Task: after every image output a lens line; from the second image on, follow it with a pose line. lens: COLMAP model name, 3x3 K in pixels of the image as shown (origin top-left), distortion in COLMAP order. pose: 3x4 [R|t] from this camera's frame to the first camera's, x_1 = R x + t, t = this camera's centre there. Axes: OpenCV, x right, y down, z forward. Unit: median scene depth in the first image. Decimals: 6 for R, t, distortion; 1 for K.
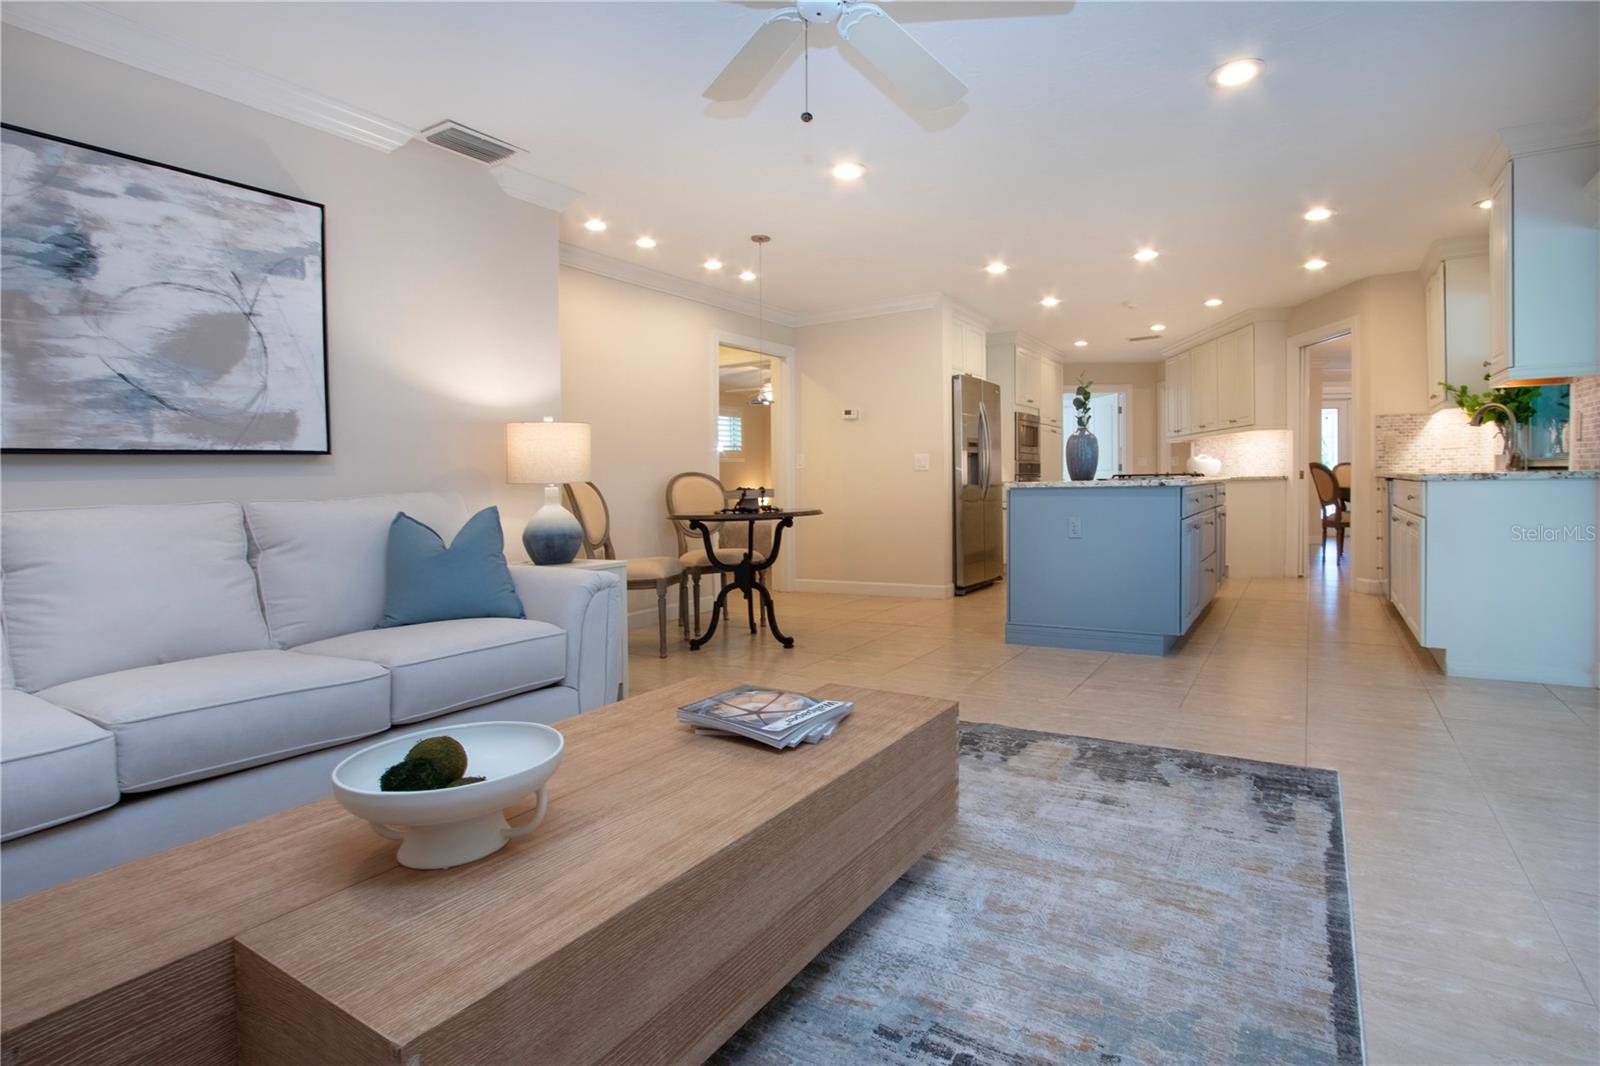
lens RADIAL K [[767.1, 0, 870.4], [0, 767.1, 481.4], [0, 0, 1]] dist [-0.018227, 0.003632]
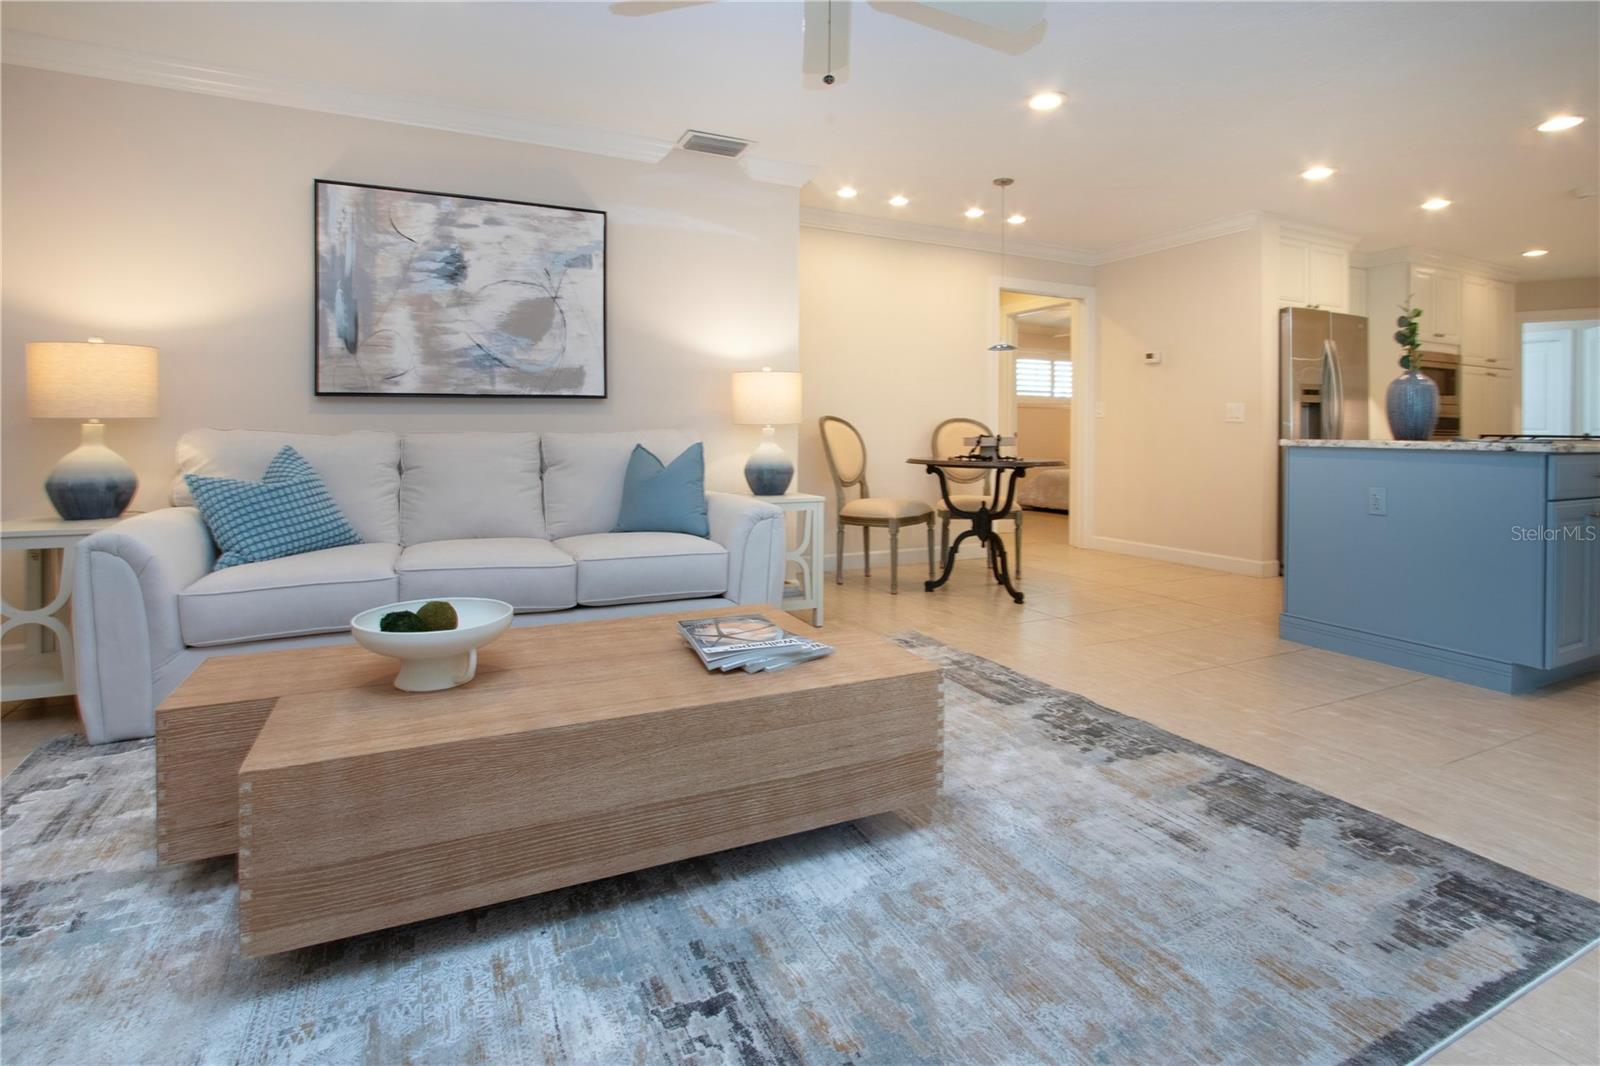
lens RADIAL K [[767.1, 0, 809.8], [0, 767.1, 415.8], [0, 0, 1]] dist [-0.018227, 0.003632]
pose [[0.832244, 0.019304, -0.554073, 0.355925], [-0.027798, 0.999590, -0.006928, -0.006650], [0.553712, 0.021167, 0.832439, 0.093056]]
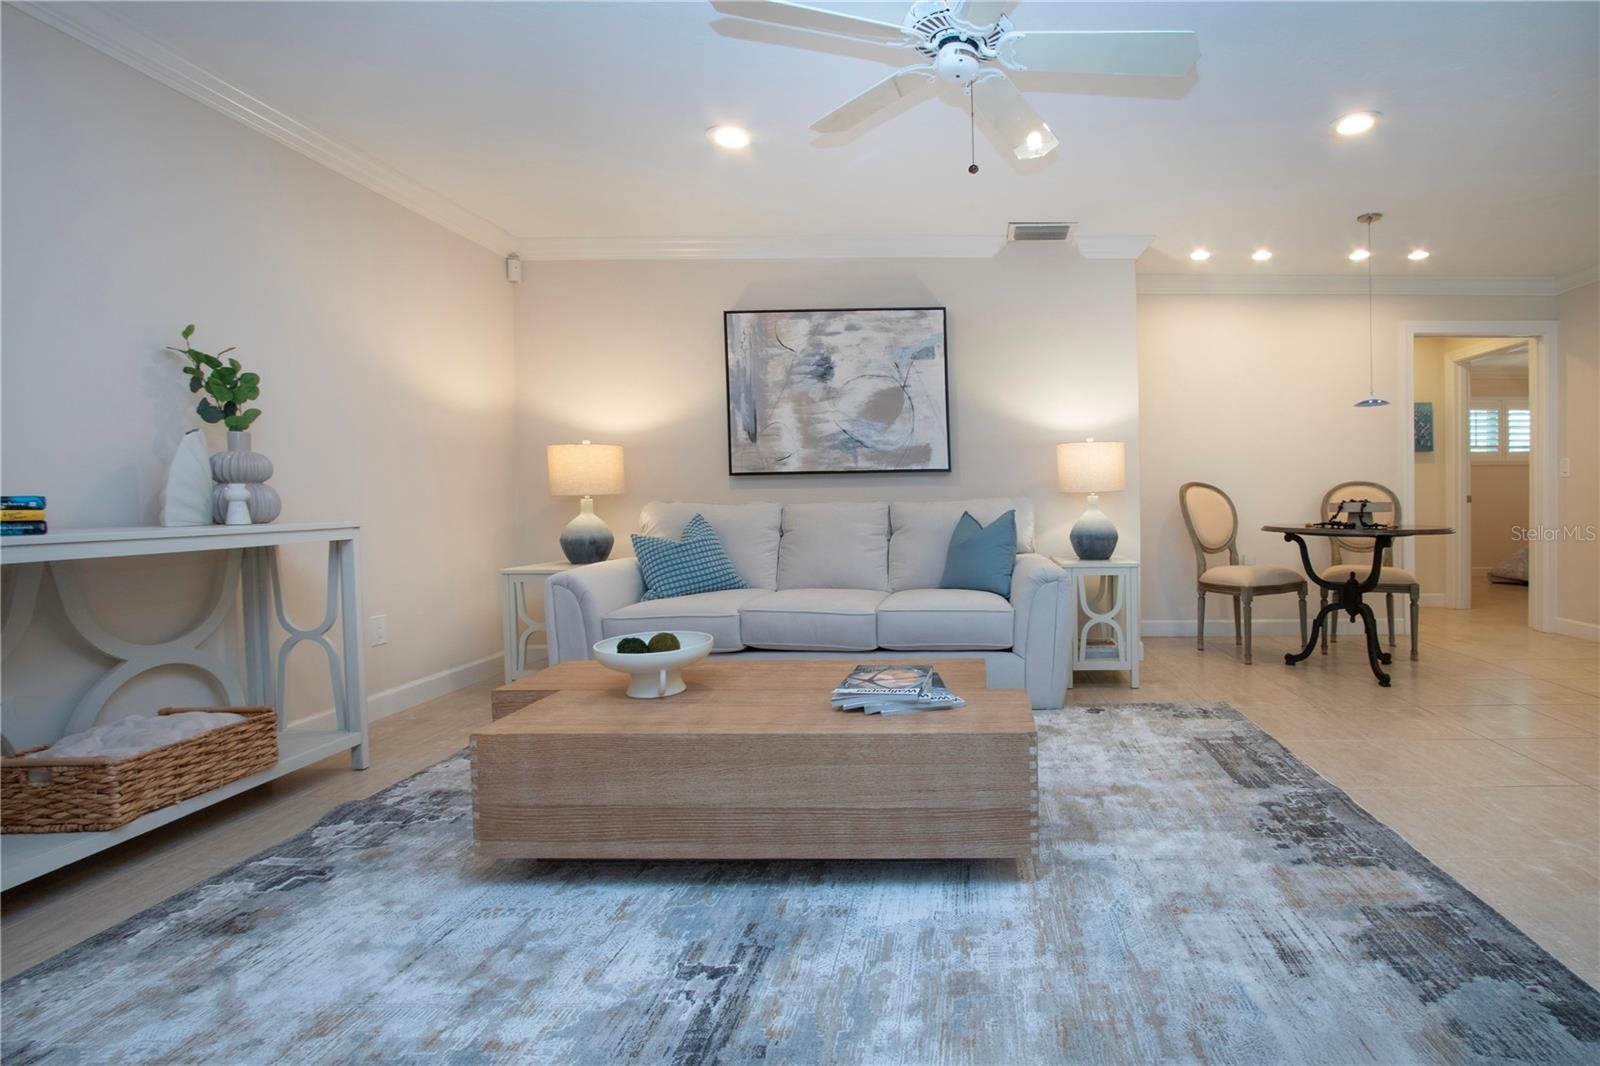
lens RADIAL K [[719.7, 0, 993.1], [0, 719.7, 501.1], [0, 0, 1]] dist [-0.013951, -0.000477]
pose [[0.519380, 0.028385, -0.854072, 0.613998], [-0.008758, 0.999573, 0.027895, -0.018562], [0.854499, -0.007008, 0.519406, 0.357455]]
